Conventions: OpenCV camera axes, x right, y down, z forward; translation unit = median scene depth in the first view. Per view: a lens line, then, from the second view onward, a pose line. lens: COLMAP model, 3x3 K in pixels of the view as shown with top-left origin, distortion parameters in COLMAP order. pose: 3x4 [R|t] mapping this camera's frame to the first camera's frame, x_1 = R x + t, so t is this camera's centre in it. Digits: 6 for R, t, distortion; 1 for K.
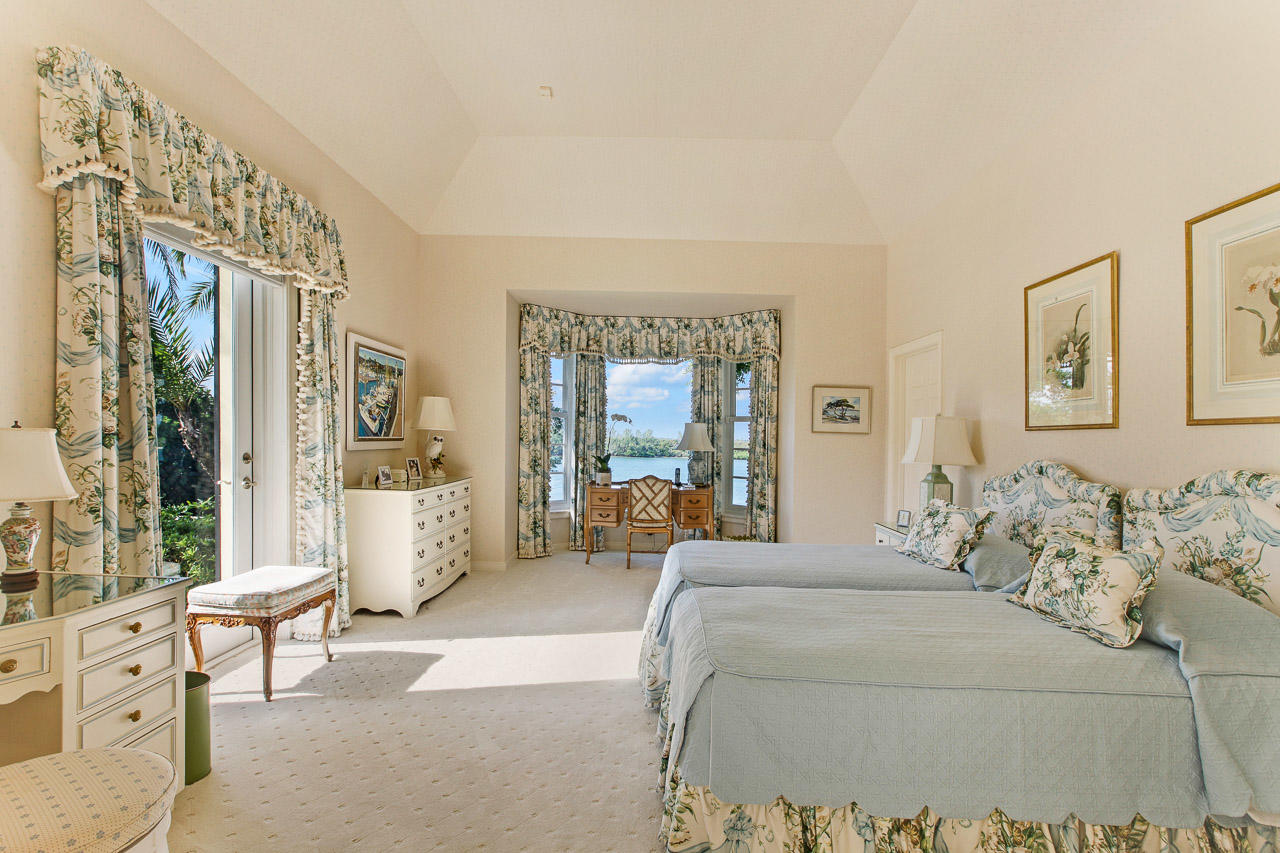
lens RADIAL K [[672.2, 0, 638.3], [0, 672.2, 427.5], [0, 0, 1]] dist [0.002533, 0.000539]
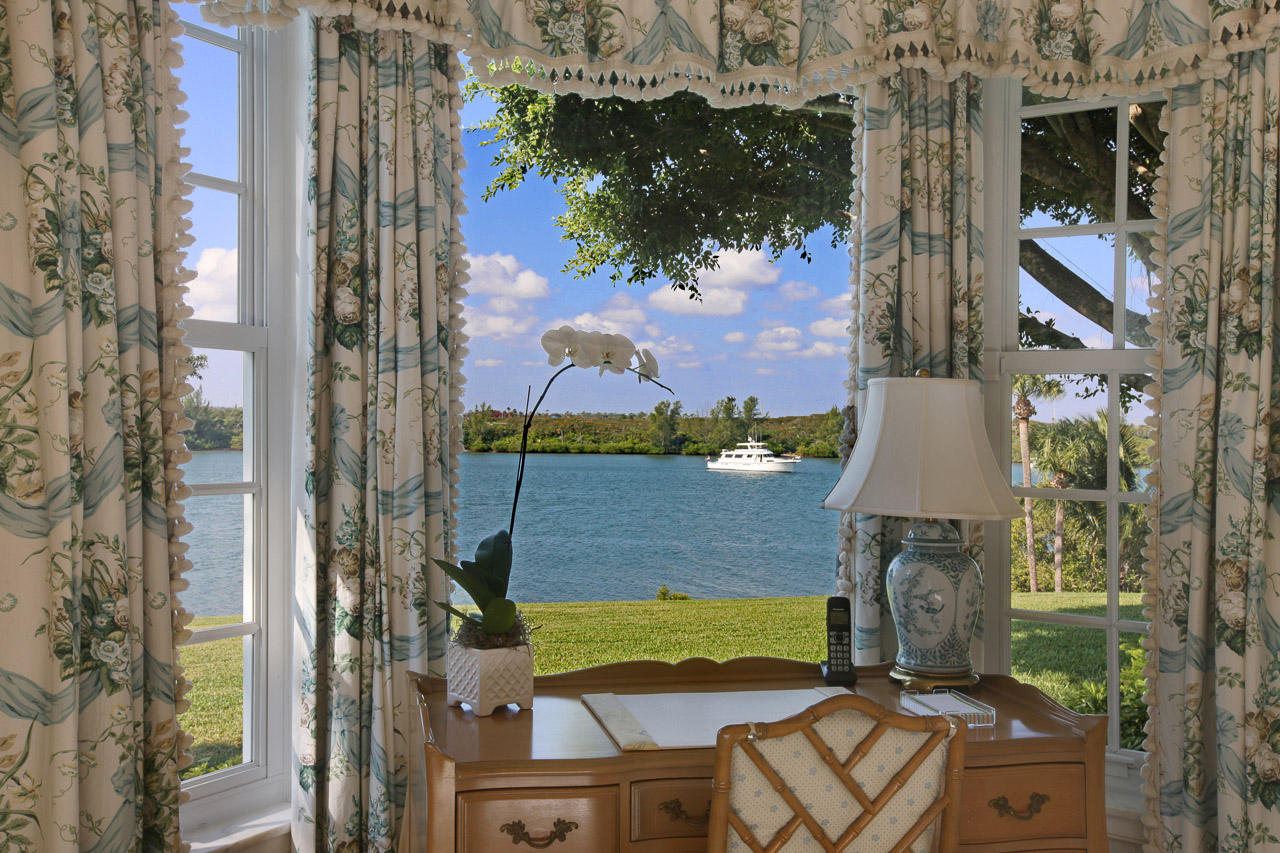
lens RADIAL K [[1300.3, 0, 639.6], [0, 1300.3, 435.4], [0, 0, 1]] dist [0.079852, 0.000000]
pose [[0.973912, -0.008533, 0.226767, -0.088713], [0.002162, 0.999596, 0.028328, -0.000510], [-0.226917, -0.027098, 0.973537, 0.612112]]
